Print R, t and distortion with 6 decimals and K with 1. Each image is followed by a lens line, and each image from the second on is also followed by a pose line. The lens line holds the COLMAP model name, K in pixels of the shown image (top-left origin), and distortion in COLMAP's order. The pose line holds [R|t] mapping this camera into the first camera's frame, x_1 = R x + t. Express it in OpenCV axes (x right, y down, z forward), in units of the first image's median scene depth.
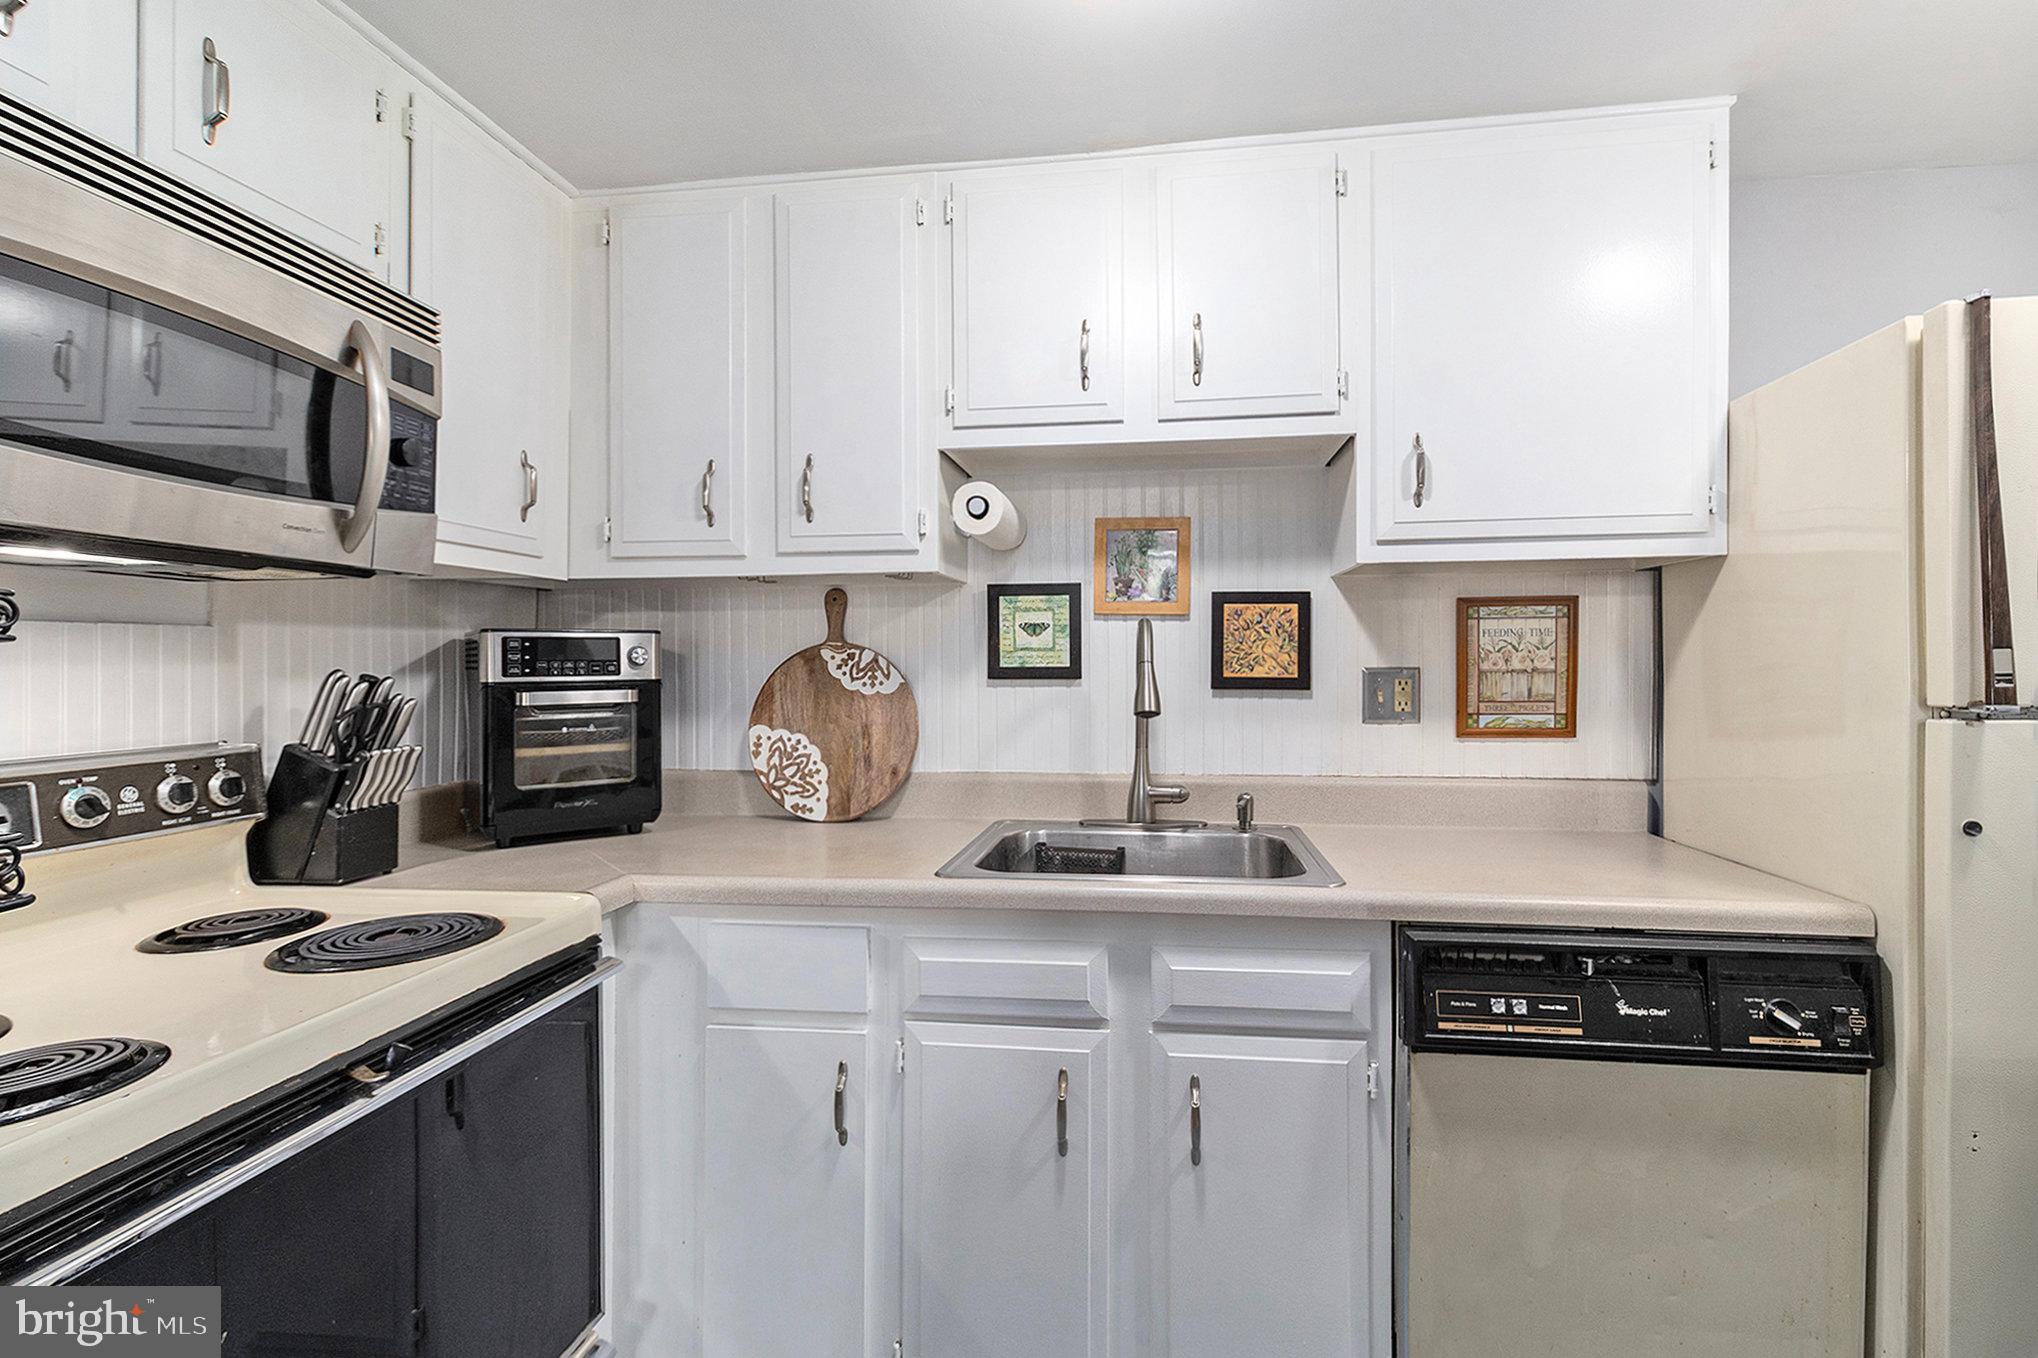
lens RADIAL K [[952.6, 0, 1027.2], [0, 952.6, 654.5], [0, 0, 1]] dist [0.004458, 0.000578]
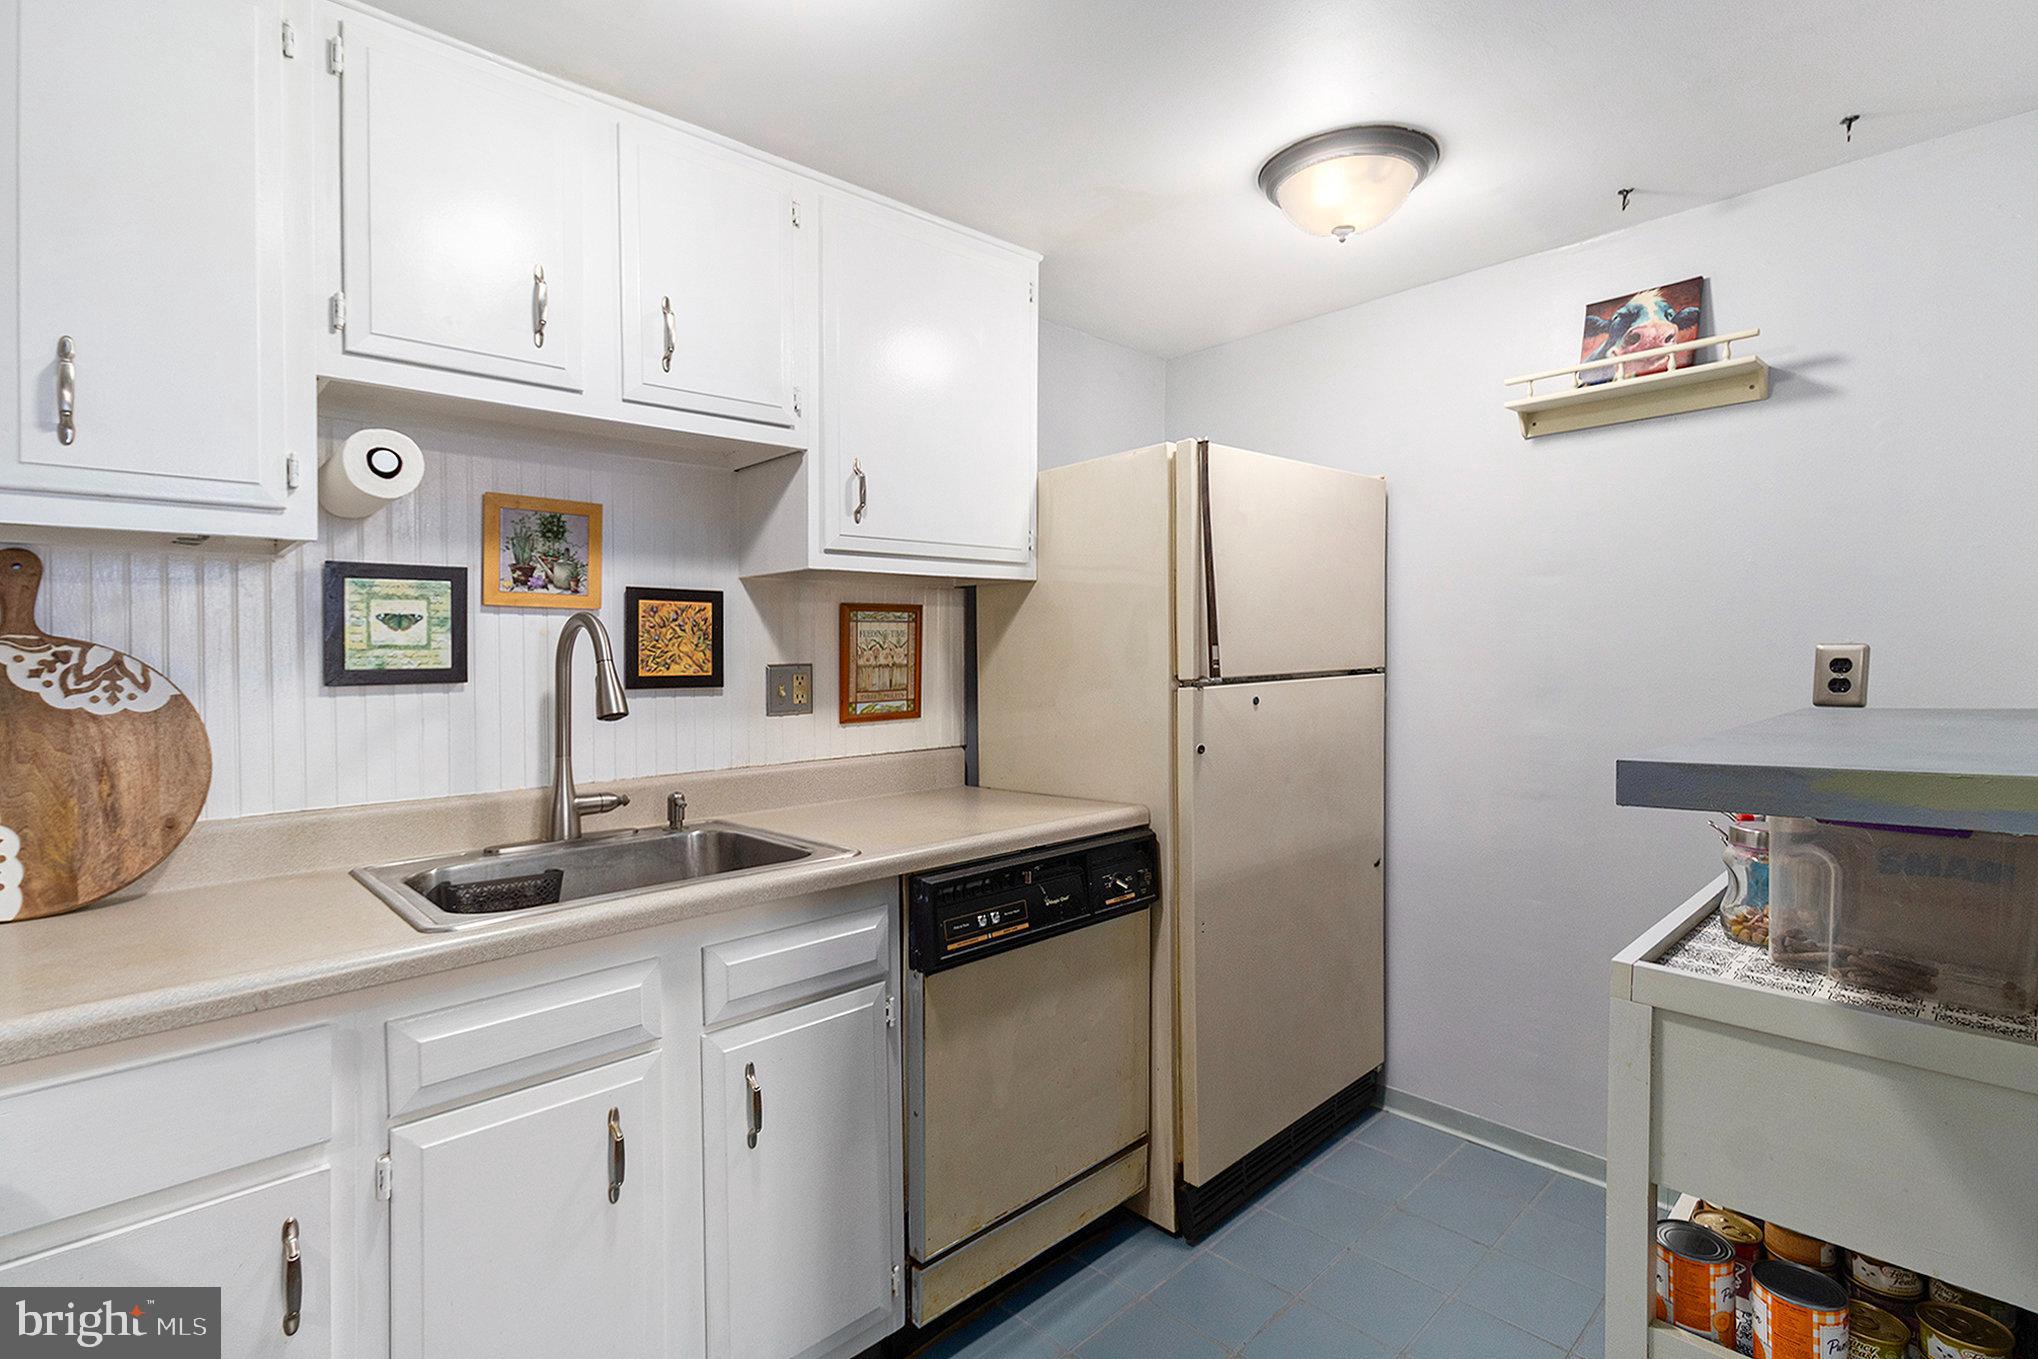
lens RADIAL K [[920.6, 0, 1060.2], [0, 920.6, 689.4], [0, 0, 1]] dist [0.000312, 0.000100]
pose [[0.627789, -0.033366, 0.777668, -0.254841], [0.006594, 0.999273, 0.037550, 0.005048], [-0.778355, -0.018445, 0.627553, 0.088849]]
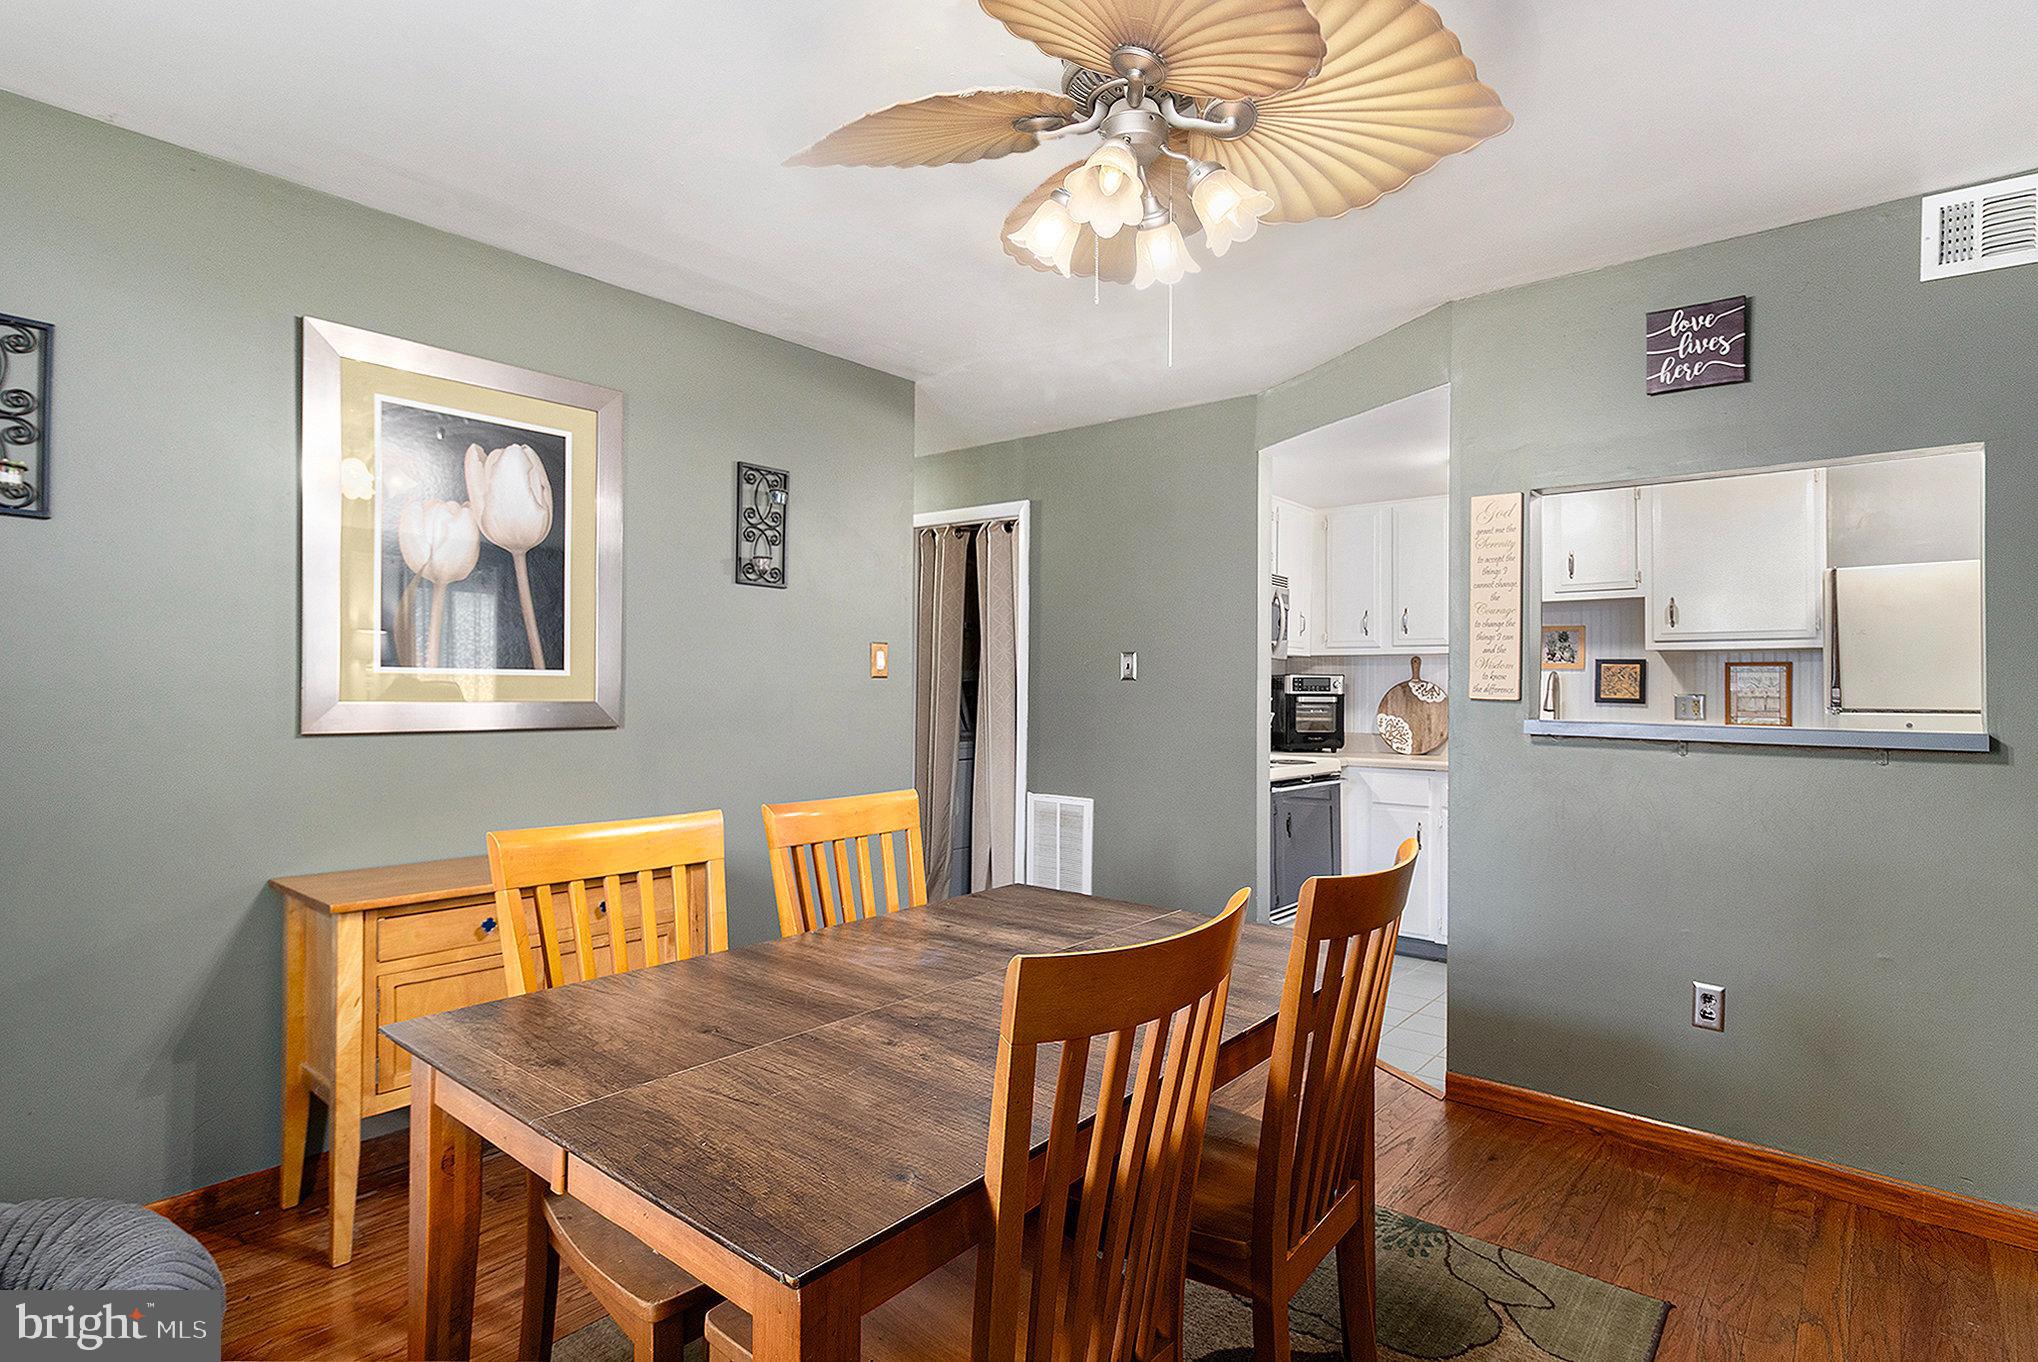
lens RADIAL K [[1022.8, 0, 1032.6], [0, 1022.8, 673.4], [0, 0, 1]] dist [0.001948, -0.000111]
pose [[0.852714, 0.008103, -0.522315, 0.328136], [-0.009504, 0.999955, -0.000003, -0.020075], [0.522292, 0.004967, 0.852752, -1.736447]]
